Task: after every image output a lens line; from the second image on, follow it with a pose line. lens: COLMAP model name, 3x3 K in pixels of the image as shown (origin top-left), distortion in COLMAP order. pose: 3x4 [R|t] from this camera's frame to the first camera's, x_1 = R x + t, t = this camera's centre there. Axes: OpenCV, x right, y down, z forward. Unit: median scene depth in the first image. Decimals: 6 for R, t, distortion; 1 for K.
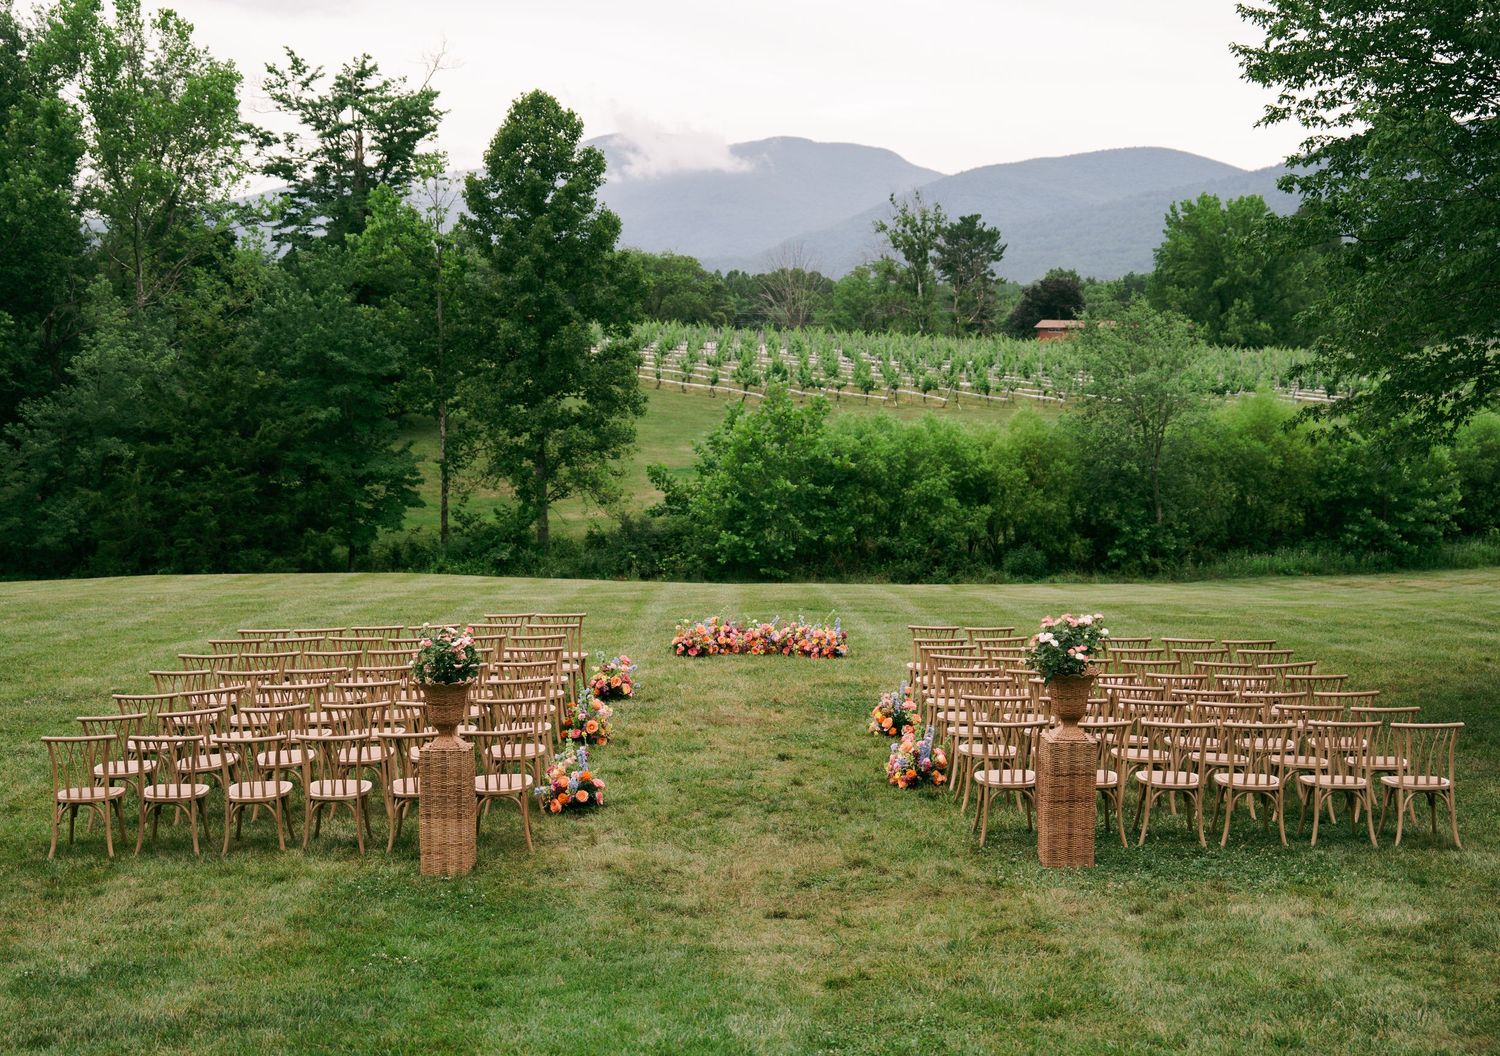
lens RADIAL K [[2140.8, 0, 751.9], [0, 2140.8, 521.3], [0, 0, 1]] dist [0.081261, 0.000000]
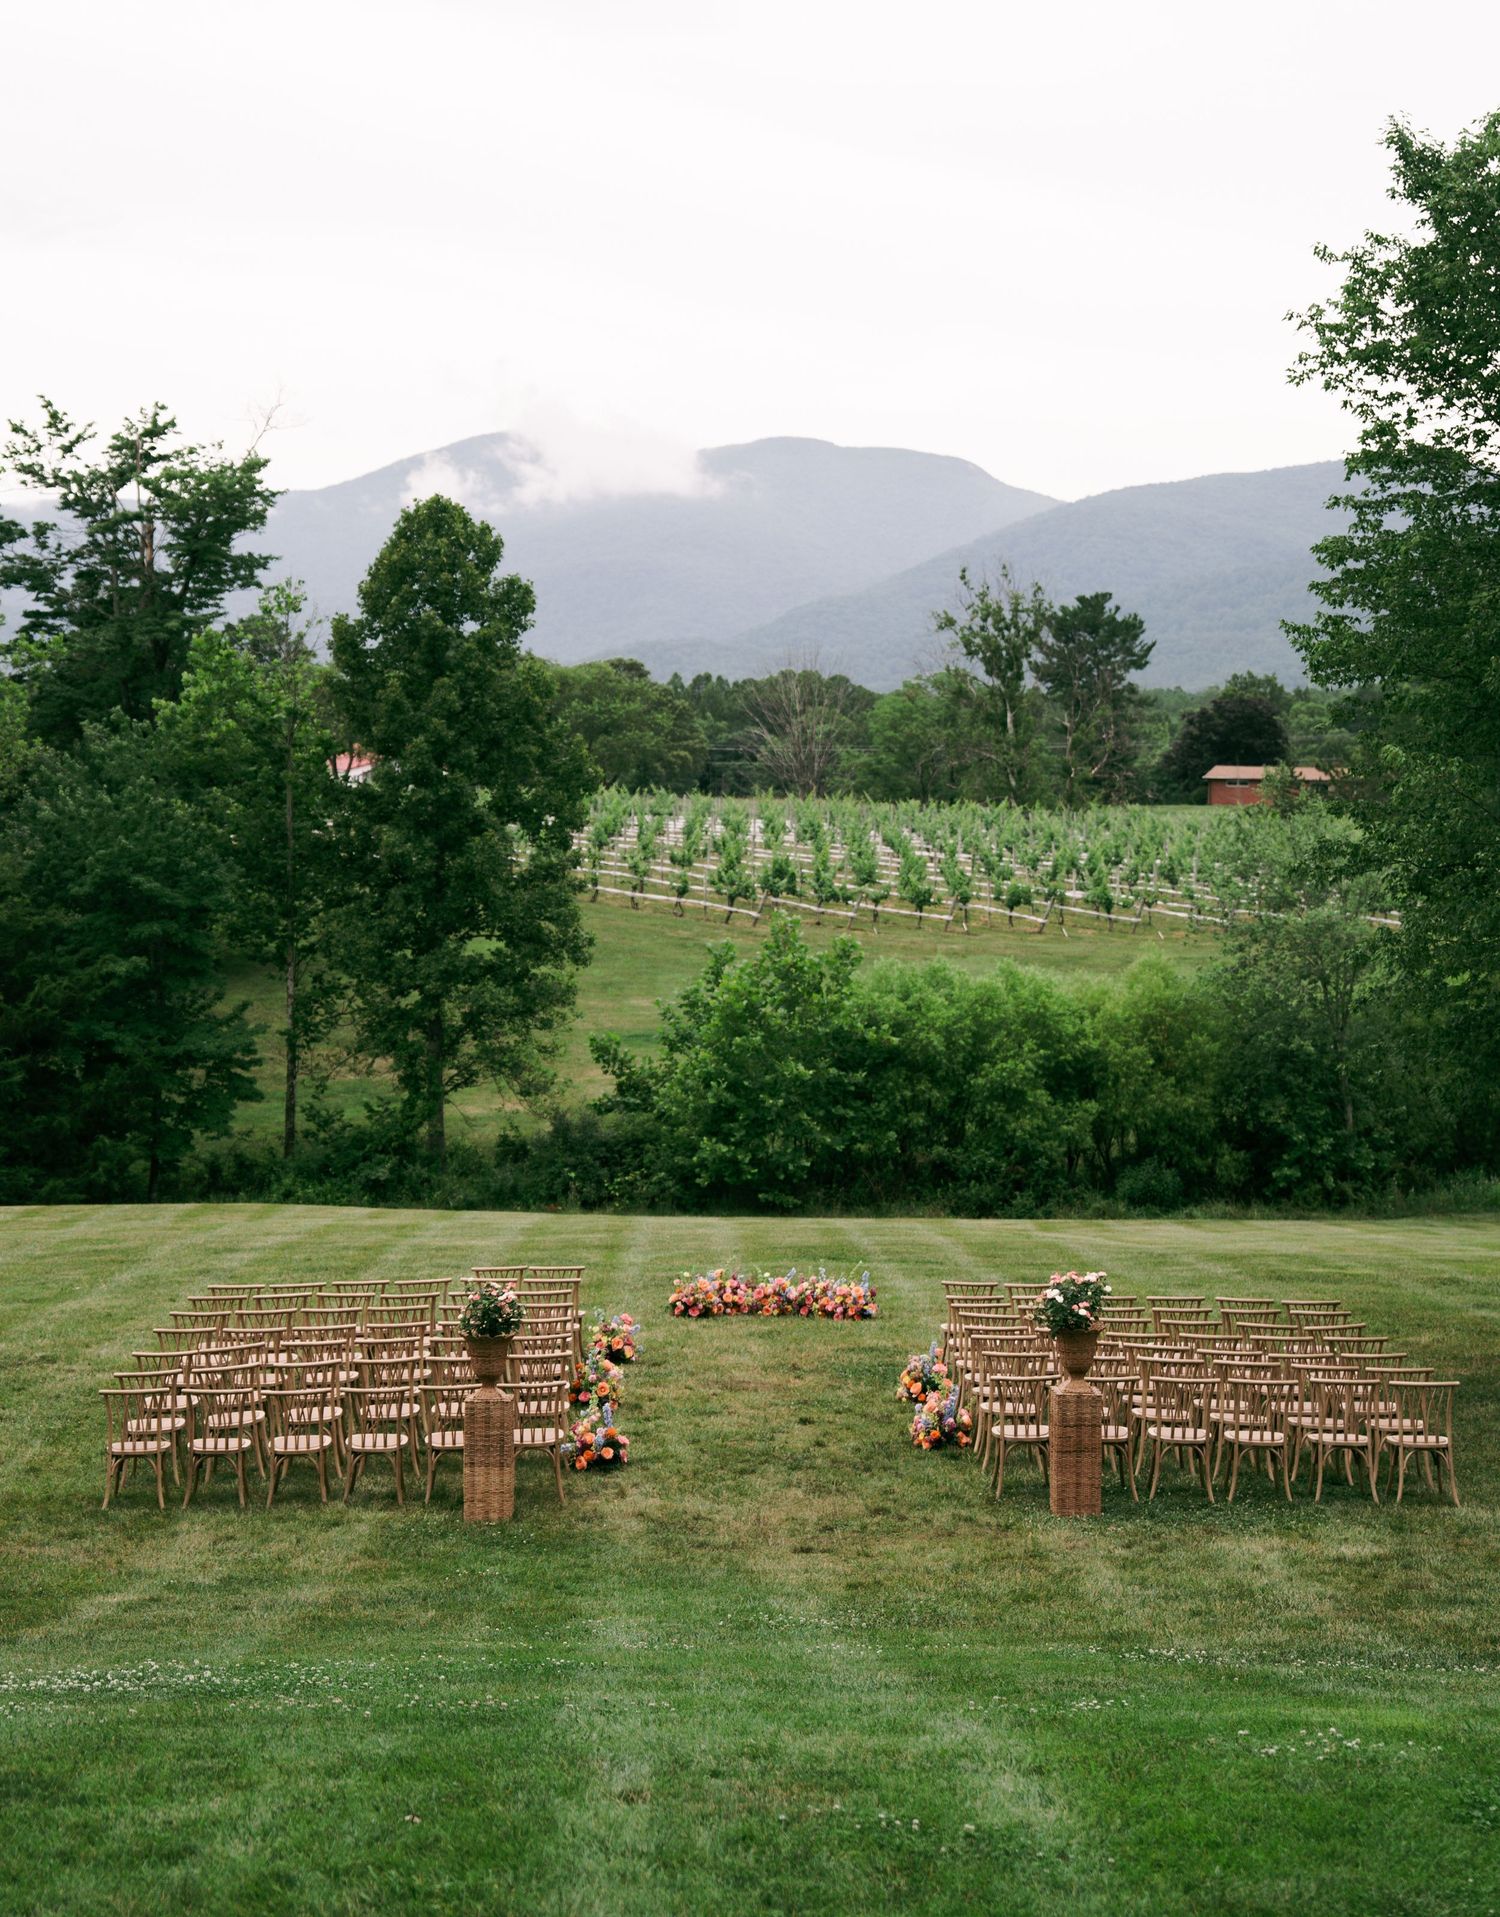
lens RADIAL K [[3781.2, 0, 718.3], [0, 3781.2, 677.3], [0, 0, 1]] dist [0.194902, 0.000000]
pose [[0.999994, 0.001846, -0.002799, -0.005824], [-0.002137, 0.994160, -0.107893, -0.010710], [0.002584, 0.107898, 0.994159, -0.212609]]
